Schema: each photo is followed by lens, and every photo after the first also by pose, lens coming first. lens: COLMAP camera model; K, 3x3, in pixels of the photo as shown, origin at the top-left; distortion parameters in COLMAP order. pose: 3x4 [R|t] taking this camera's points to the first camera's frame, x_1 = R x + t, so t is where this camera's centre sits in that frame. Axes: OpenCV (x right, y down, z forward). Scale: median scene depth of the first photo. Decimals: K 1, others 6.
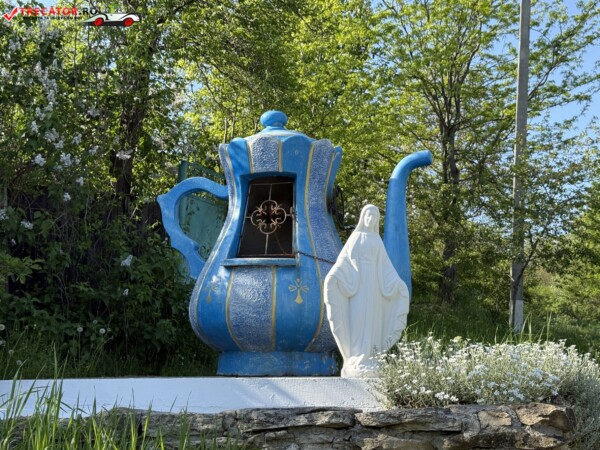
lens RADIAL K [[856.0, 0, 300.0], [0, 856.0, 225.0], [0, 0, 1]] dist [0.104876, 0.046987]
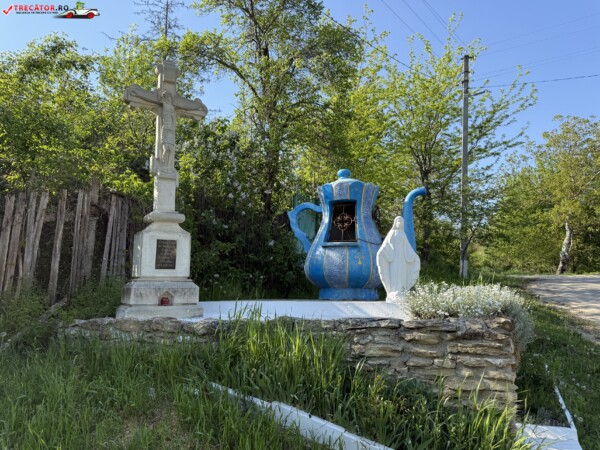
lens RADIAL K [[428.7, 0, 295.2], [0, 428.7, 222.2], [0, 0, 1]] dist [0.085346, -0.114532]
pose [[0.993448, -0.014502, -0.113363, -0.027768], [0.014648, 0.999893, 0.000451, -0.008446], [0.113344, -0.002109, 0.993554, -0.019217]]
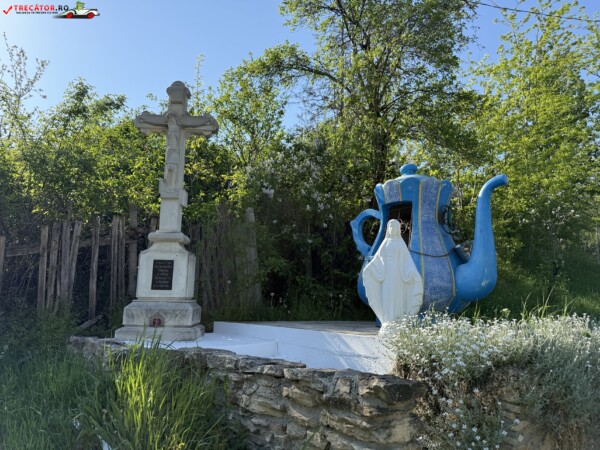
lens RADIAL K [[428.7, 0, 295.2], [0, 428.7, 222.2], [0, 0, 1]] dist [0.085346, -0.114532]
pose [[0.815690, -0.083916, -0.572371, 0.226211], [0.067418, 0.996470, -0.050016, 0.004141], [0.574548, 0.002210, 0.818468, 0.176949]]
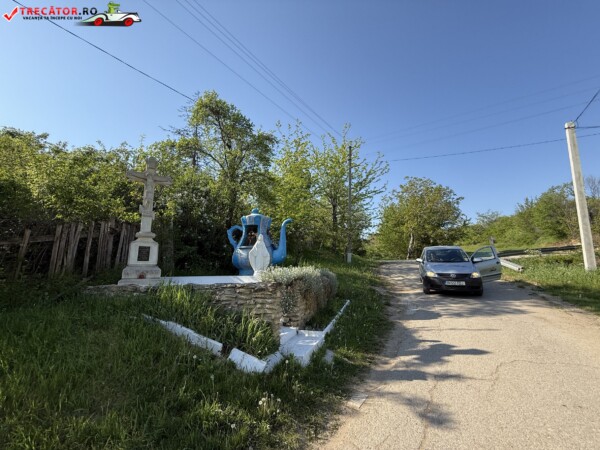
lens RADIAL K [[244.4, 0, 300.0], [0, 244.4, 225.0], [0, 0, 1]] dist [0.002023, 0.000291]
pose [[0.999201, -0.015294, -0.036923, 0.194690], [0.014421, 0.999613, -0.023807, -0.024053], [0.037273, 0.023256, 0.999034, -0.117972]]
